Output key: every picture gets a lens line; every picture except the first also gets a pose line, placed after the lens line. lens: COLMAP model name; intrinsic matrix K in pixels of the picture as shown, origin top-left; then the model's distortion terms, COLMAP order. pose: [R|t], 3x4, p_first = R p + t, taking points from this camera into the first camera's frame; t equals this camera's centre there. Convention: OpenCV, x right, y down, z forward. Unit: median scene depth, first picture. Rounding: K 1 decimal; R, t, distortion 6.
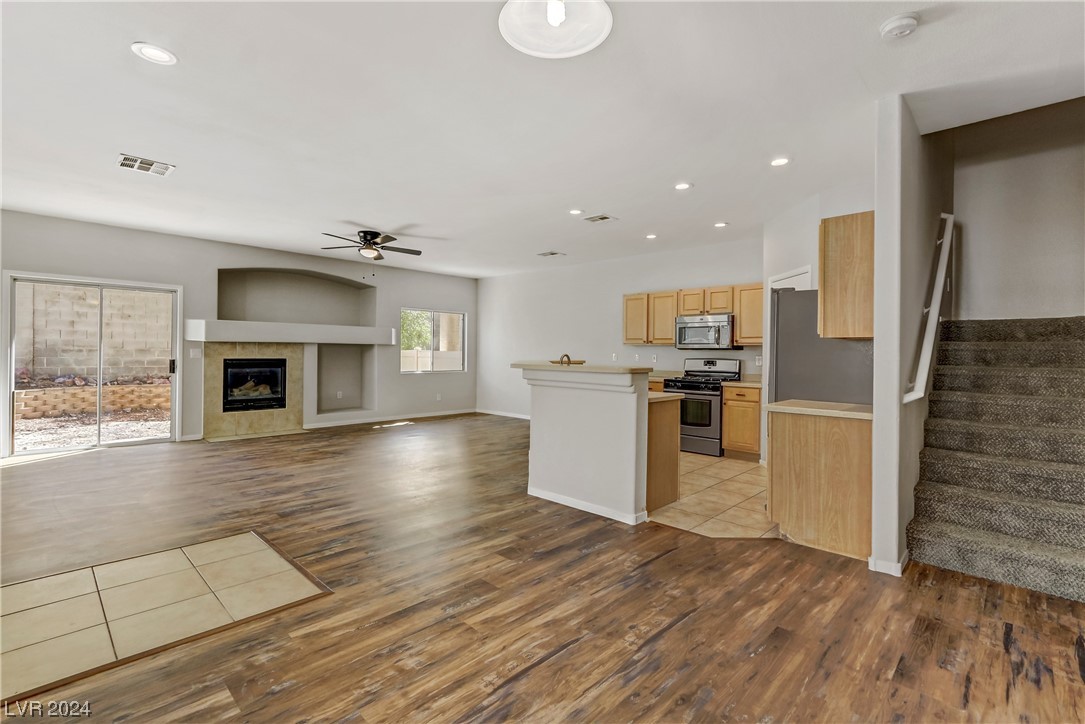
lens RADIAL K [[492.2, 0, 549.0], [0, 492.2, 352.1], [0, 0, 1]] dist [0.001522, 0.000325]
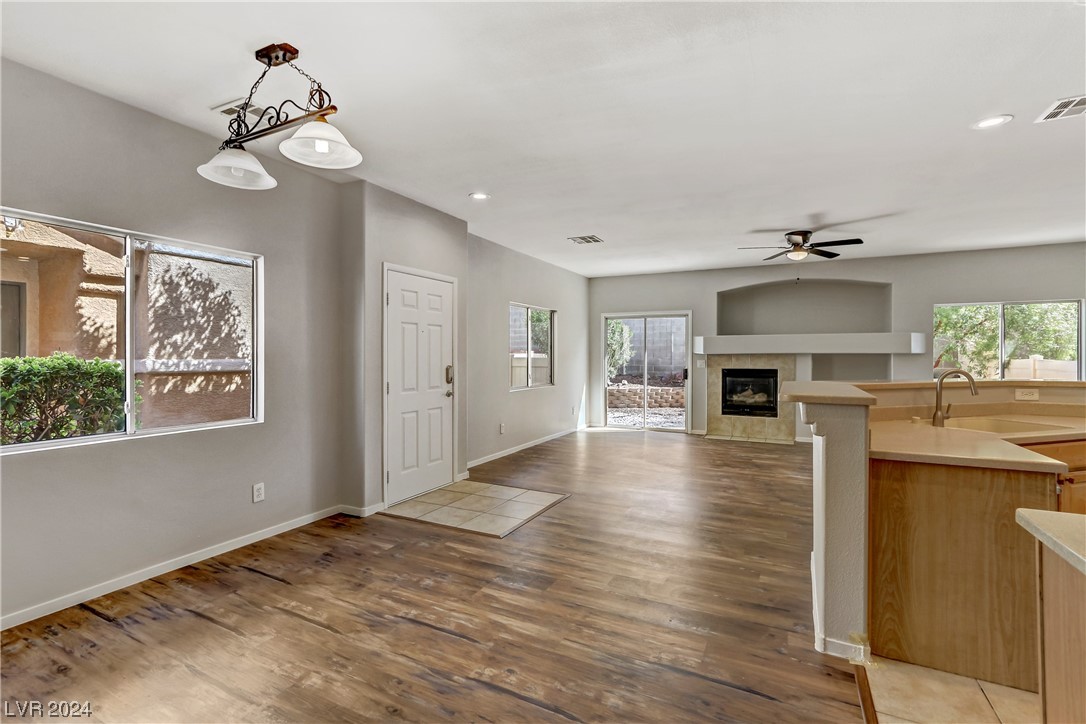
lens RADIAL K [[500.0, 0, 542.8], [0, 500.0, 354.8], [0, 0, 1]] dist [0.002023, 0.000593]
pose [[0.291348, -0.011817, -0.956544, 0.792670], [0.002324, 0.999929, -0.011645, -0.014404], [0.956614, 0.001169, 0.291355, 0.573243]]
